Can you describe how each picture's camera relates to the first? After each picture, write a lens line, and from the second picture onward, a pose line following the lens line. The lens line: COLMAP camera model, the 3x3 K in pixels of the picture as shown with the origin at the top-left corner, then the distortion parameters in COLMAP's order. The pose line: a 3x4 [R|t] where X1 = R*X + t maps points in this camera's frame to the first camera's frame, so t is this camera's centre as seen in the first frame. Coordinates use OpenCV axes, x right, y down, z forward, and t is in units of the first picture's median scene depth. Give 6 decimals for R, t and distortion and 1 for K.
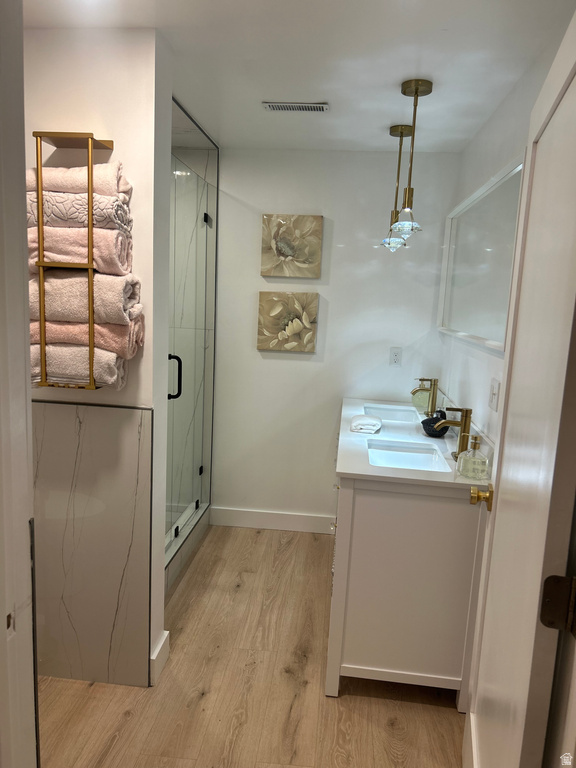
lens RADIAL K [[580.2, 0, 288.6], [0, 580.2, 389.5], [0, 0, 1]] dist [0.000187, 0.002277]
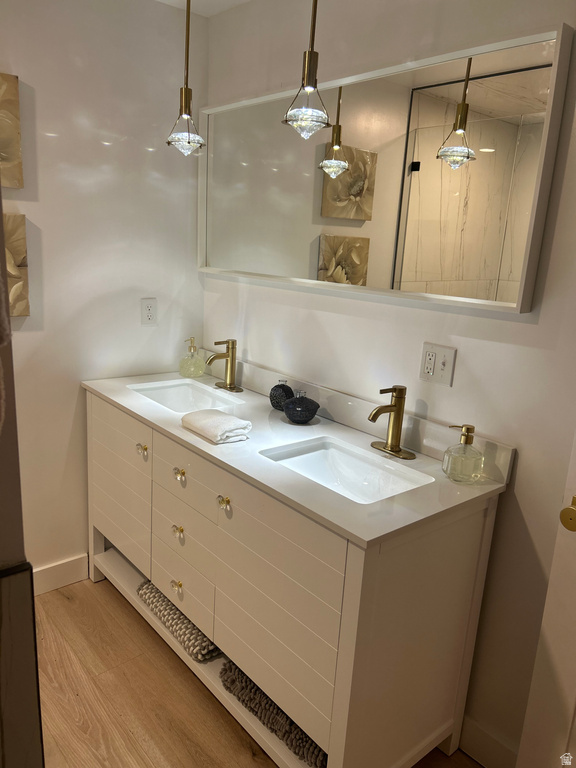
lens RADIAL K [[580.2, 0, 288.6], [0, 580.2, 389.5], [0, 0, 1]] dist [0.000187, 0.002277]
pose [[0.682552, -0.182396, 0.707711, -0.217124], [0.086989, 0.981748, 0.169127, -0.068957], [-0.725642, -0.053875, 0.685960, 0.395812]]
